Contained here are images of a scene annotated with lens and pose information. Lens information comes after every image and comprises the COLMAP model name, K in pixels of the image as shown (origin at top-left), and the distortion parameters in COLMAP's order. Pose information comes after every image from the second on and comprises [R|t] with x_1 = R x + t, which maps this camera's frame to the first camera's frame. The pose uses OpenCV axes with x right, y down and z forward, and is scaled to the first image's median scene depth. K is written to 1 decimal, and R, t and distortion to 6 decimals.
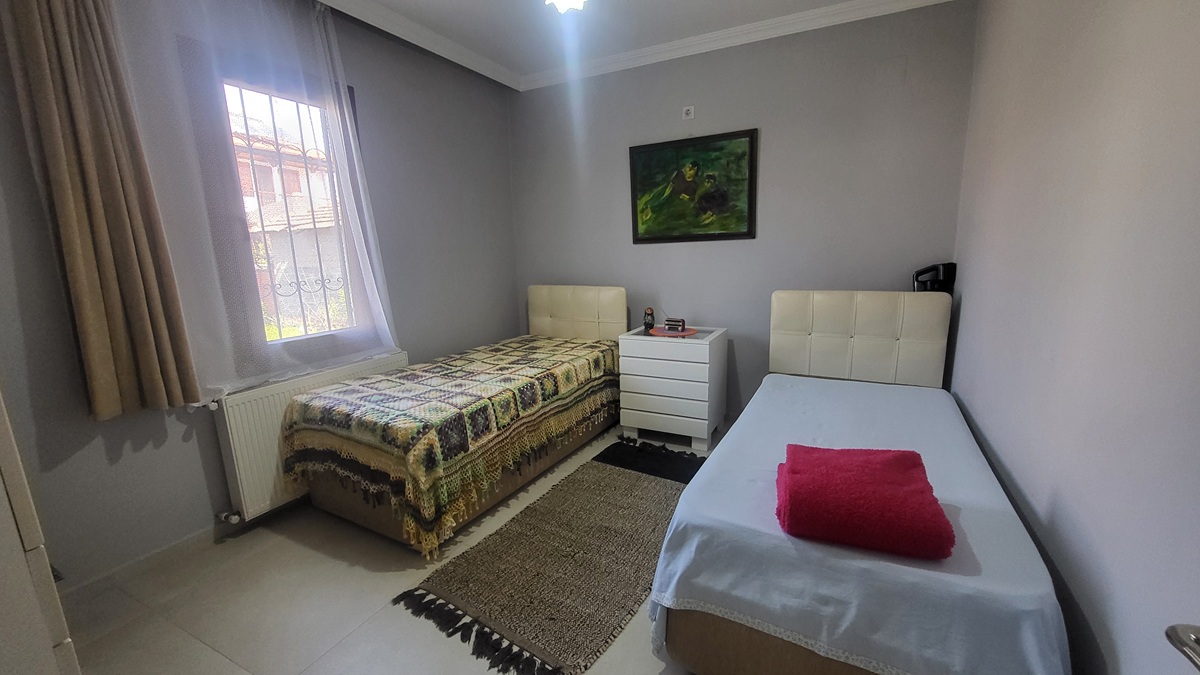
lens RADIAL K [[476.0, 0, 602.4], [0, 476.0, 338.8], [0, 0, 1]] dist [0.001371, -0.000953]
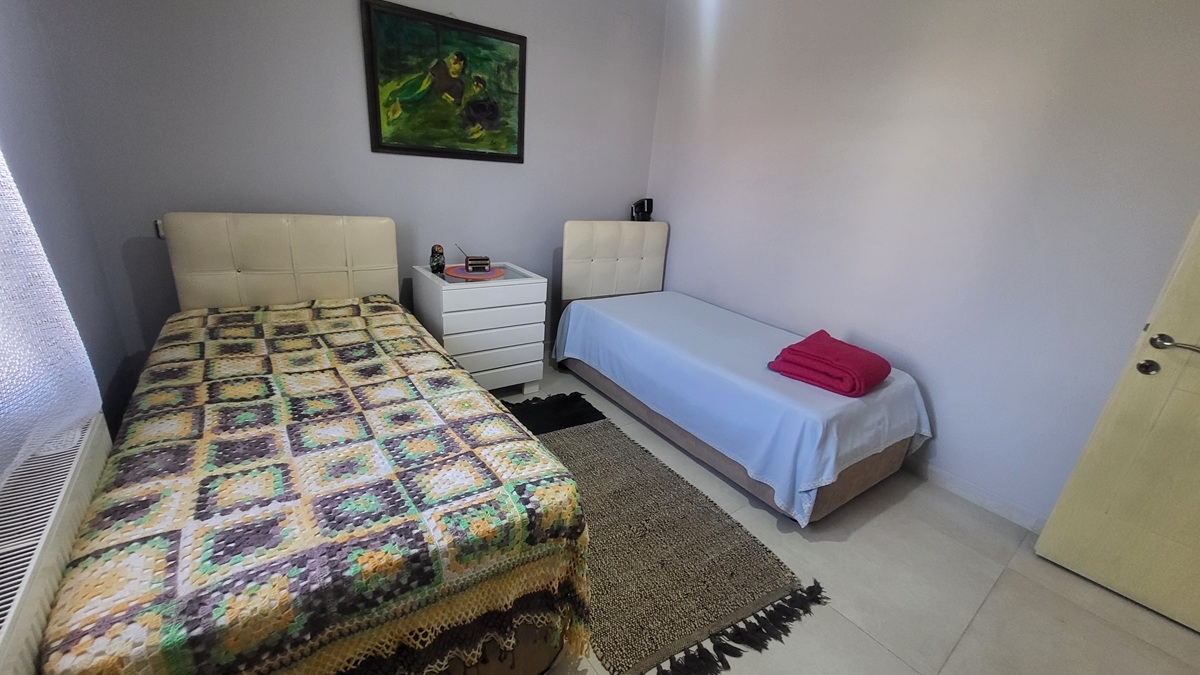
lens RADIAL K [[476.0, 0, 600.2], [0, 476.0, 341.3], [0, 0, 1]] dist [0.001371, -0.000953]
pose [[0.428363, -0.242104, 0.870569, -0.521744], [0.073312, 0.969574, 0.233564, -0.078250], [-0.900628, -0.036227, 0.433079, 0.441917]]
